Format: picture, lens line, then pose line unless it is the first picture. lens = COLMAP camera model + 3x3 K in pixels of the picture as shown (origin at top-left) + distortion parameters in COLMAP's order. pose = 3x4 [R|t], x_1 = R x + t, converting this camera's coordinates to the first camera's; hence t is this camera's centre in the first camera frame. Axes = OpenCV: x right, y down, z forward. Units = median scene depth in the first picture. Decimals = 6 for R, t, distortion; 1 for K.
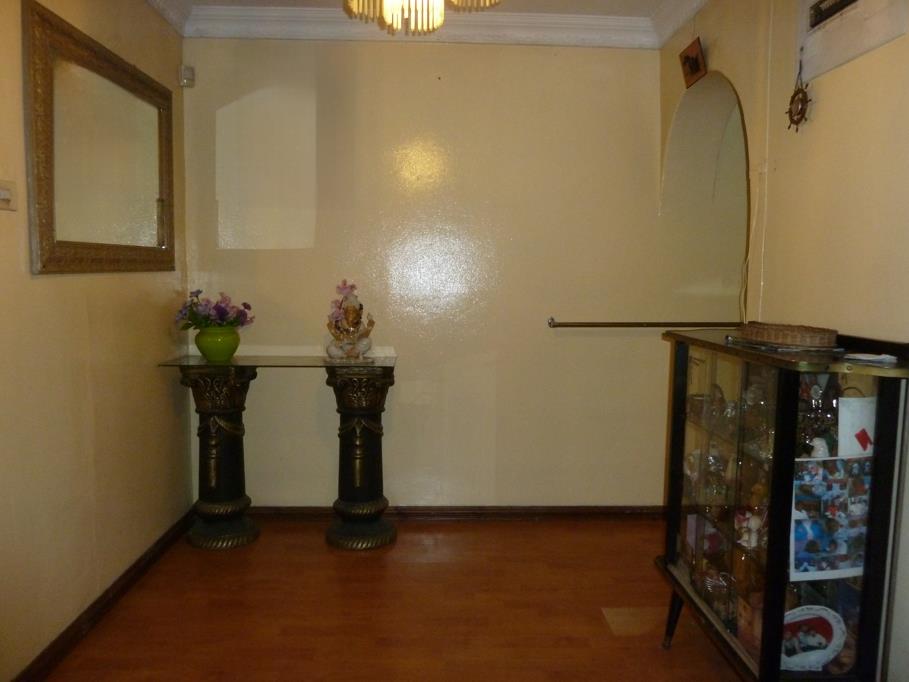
lens RADIAL K [[679.4, 0, 454.5], [0, 679.4, 341.0], [0, 0, 1]] dist [-0.036605, 0.006296]
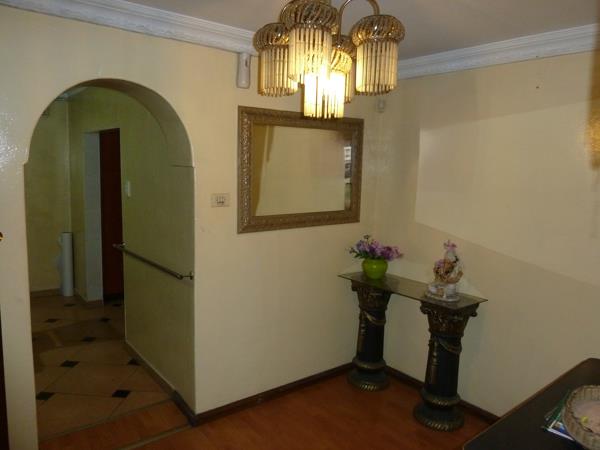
lens RADIAL K [[448.5, 0, 300.0], [0, 448.5, 225.0], [0, 0, 1]] dist [-0.036605, 0.006296]
pose [[0.602745, 0.108917, -0.790465, 0.396275], [-0.099997, 0.993141, 0.060593, -0.149571], [0.791643, 0.042522, 0.609502, 0.179598]]
